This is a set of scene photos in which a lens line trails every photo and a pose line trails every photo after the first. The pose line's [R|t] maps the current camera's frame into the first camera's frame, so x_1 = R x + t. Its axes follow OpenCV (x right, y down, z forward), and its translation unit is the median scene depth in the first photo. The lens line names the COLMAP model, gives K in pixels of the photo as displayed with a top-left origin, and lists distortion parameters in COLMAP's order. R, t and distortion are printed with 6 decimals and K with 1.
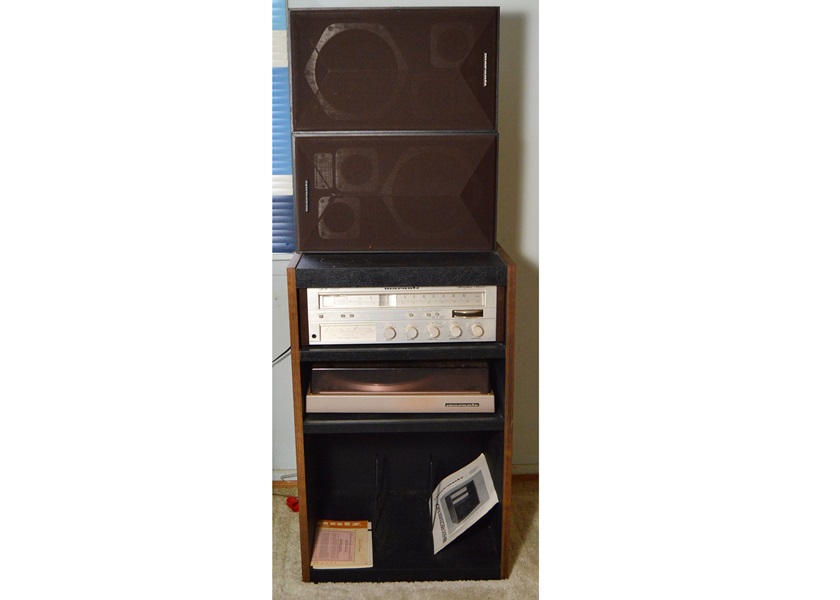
lens RADIAL K [[783.2, 0, 420.0], [0, 783.2, 300.0], [0, 0, 1]] dist [-0.004666, -0.002137]
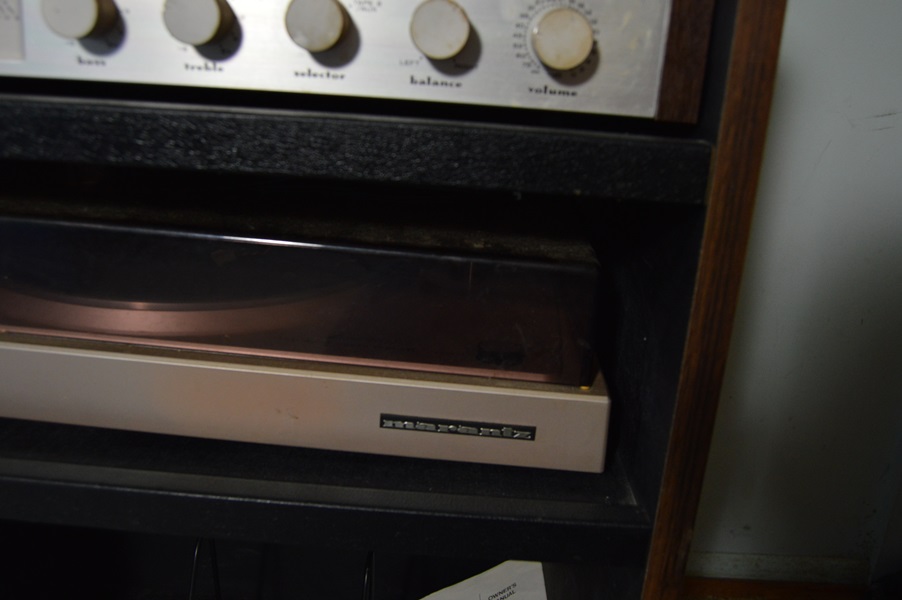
lens RADIAL K [[779.5, 0, 451.0], [0, 779.5, 300.0], [0, 0, 1]] dist [-0.082101, 0.019027]
pose [[0.995431, 0.088039, -0.036960, 0.059292], [-0.085880, 0.994706, 0.056435, 0.090524], [0.041733, -0.053003, 0.997722, 0.819032]]
